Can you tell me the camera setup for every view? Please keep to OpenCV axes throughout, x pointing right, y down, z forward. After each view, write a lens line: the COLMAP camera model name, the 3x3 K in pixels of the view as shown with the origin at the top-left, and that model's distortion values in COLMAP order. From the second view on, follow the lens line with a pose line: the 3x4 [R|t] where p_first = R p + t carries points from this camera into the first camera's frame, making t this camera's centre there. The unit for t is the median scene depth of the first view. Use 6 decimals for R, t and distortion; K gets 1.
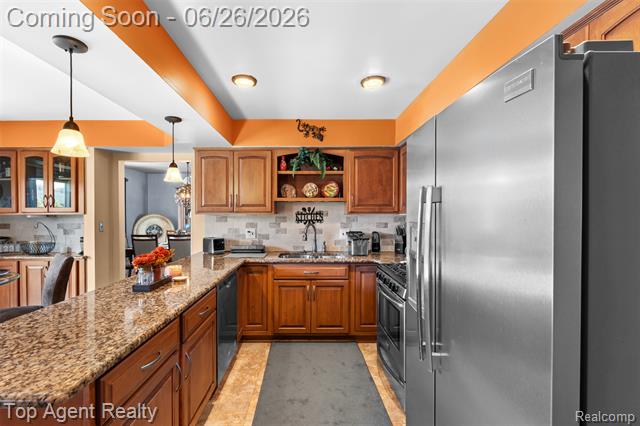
lens RADIAL K [[290.5, 0, 304.5], [0, 290.5, 216.5], [0, 0, 1]] dist [-0.001505, -0.000003]
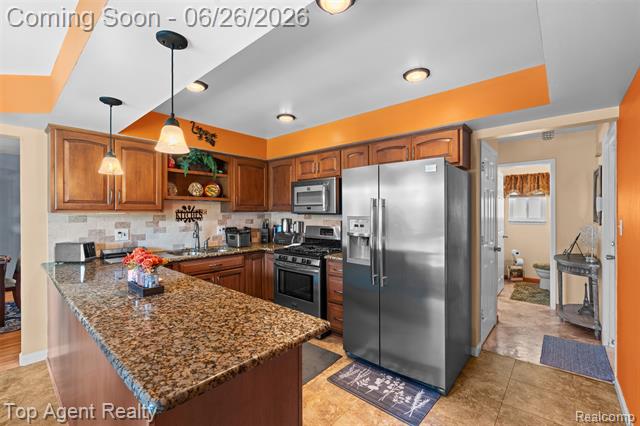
lens RADIAL K [[281.9, 0, 320.0], [0, 281.9, 213.0], [0, 0, 1]] dist [-0.003391, -0.000398]
pose [[0.649893, -0.001788, 0.760024, -0.478373], [0.007432, 0.999964, -0.004003, 0.001441], [-0.759990, 0.008250, 0.649883, 0.000206]]
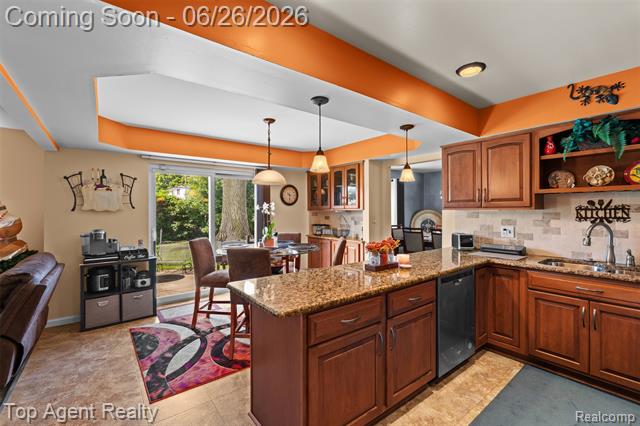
lens RADIAL K [[285.1, 0, 318.1], [0, 285.1, 208.4], [0, 0, 1]] dist [0.001466, 0.000161]
pose [[0.616065, -0.005956, -0.787673, 0.152889], [-0.003459, 0.999941, -0.010266, -0.000780], [0.787688, 0.009049, 0.616008, 0.023433]]
